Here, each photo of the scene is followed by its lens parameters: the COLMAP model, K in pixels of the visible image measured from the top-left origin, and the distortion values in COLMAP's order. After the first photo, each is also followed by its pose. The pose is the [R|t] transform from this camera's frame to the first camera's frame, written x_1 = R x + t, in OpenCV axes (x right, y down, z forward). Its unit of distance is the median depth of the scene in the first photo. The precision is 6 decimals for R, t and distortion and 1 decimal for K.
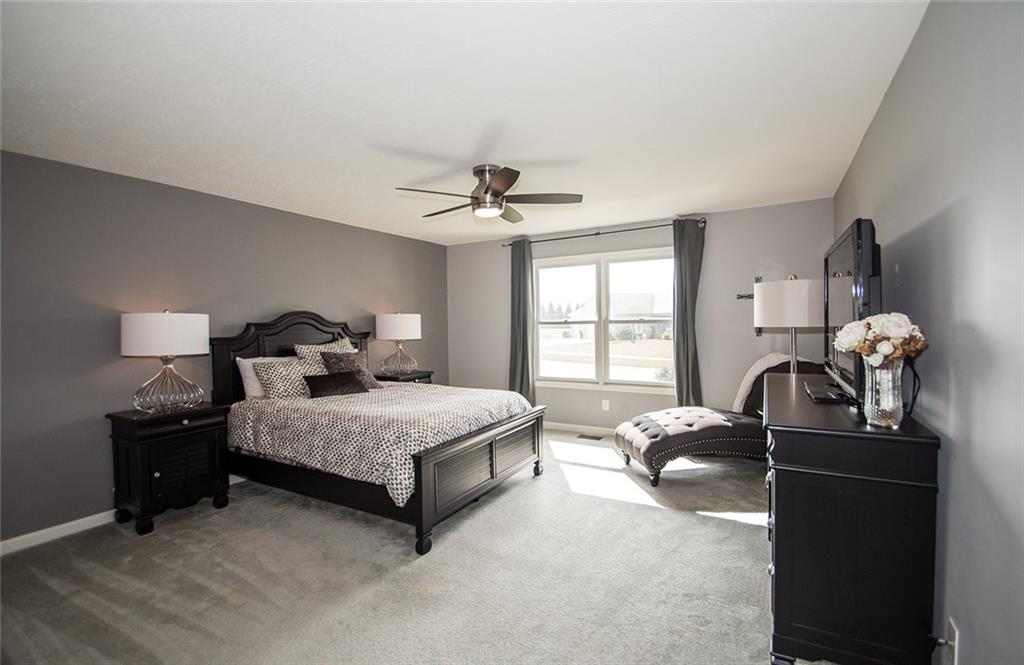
lens RADIAL K [[450.1, 0, 510.0], [0, 450.1, 332.6], [0, 0, 1]] dist [0.001044, 0.000017]
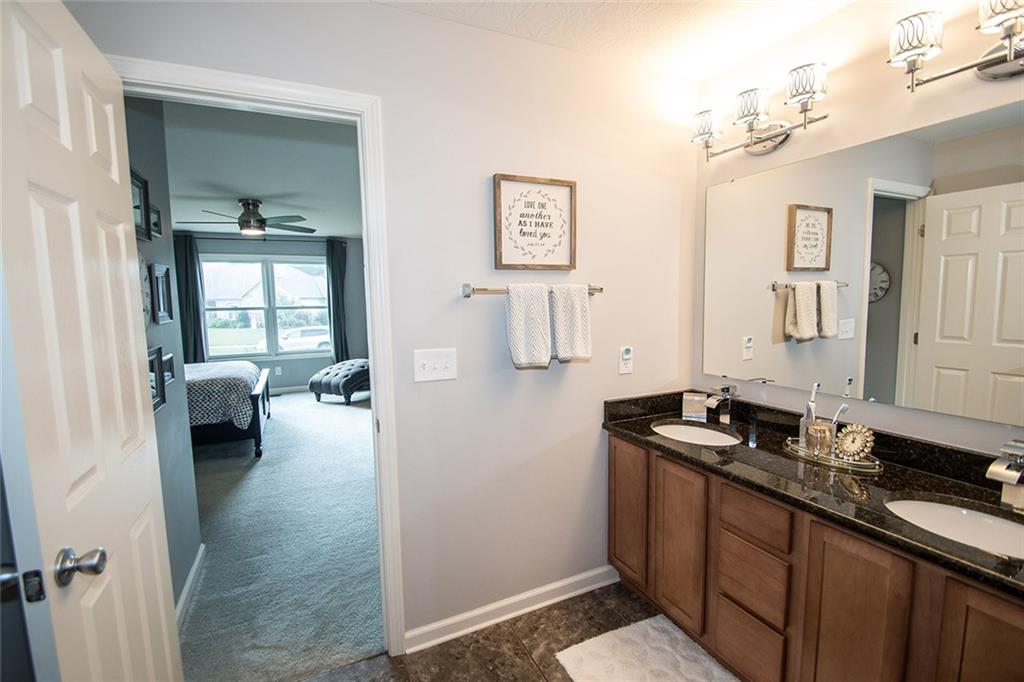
lens RADIAL K [[449.9, 0, 509.7], [0, 449.9, 342.2], [0, 0, 1]] dist [0.000972, -0.005504]
pose [[0.555212, -0.073446, 0.828460, -0.500542], [0.032047, 0.997243, 0.066931, 0.009549], [-0.831091, -0.010611, 0.556035, -0.301261]]
